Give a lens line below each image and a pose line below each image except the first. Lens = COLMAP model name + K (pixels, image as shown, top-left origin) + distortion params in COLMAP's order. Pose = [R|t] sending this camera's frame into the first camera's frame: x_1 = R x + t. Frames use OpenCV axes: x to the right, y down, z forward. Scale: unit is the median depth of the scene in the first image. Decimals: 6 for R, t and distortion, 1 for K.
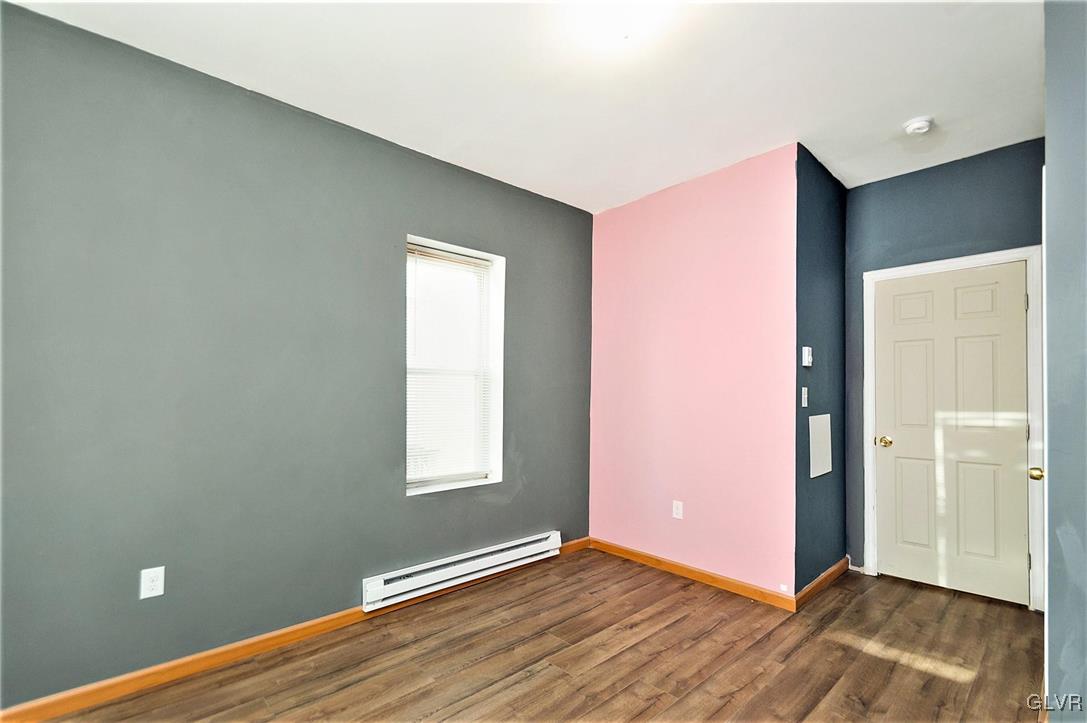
lens RADIAL K [[491.5, 0, 557.1], [0, 491.5, 387.1], [0, 0, 1]] dist [0.001255, -0.001592]
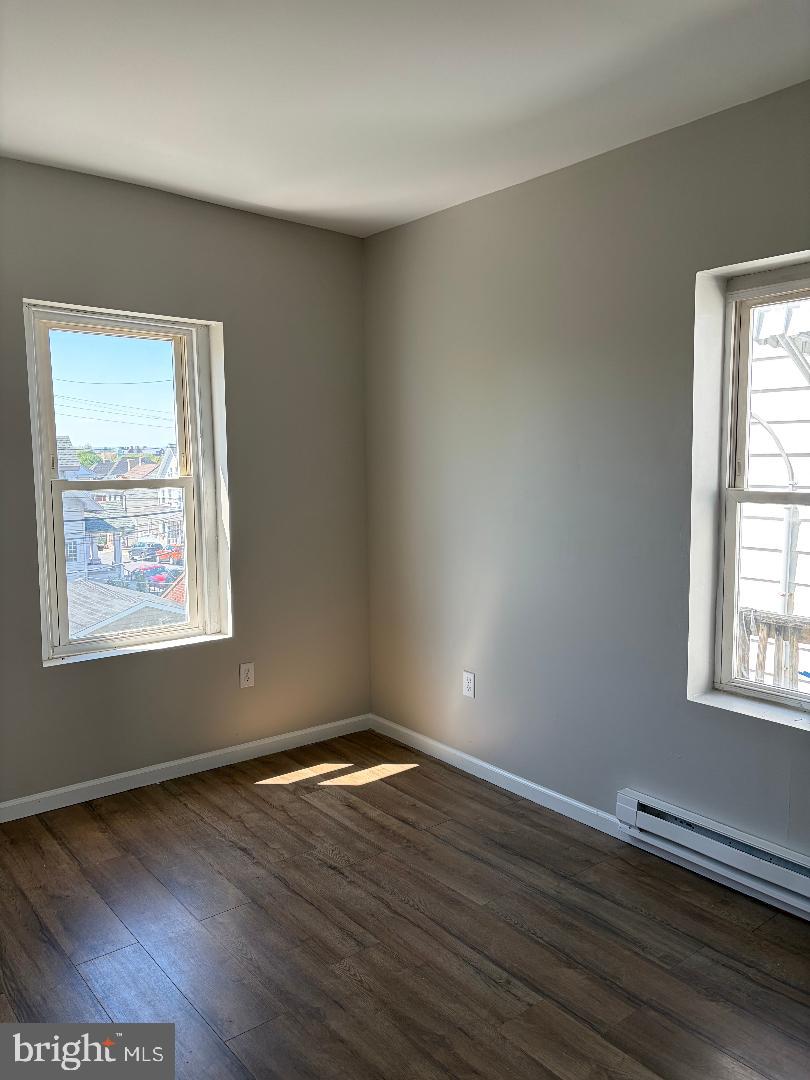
lens RADIAL K [[814.2, 0, 406.1], [0, 814.2, 537.4], [0, 0, 1]] dist [0.032797, -0.040476]
pose [[-0.065423, 0.103256, -0.992501, 0.951203], [0.006255, 0.994655, 0.103067, -0.127271], [0.997838, 0.000534, -0.065719, 0.903165]]
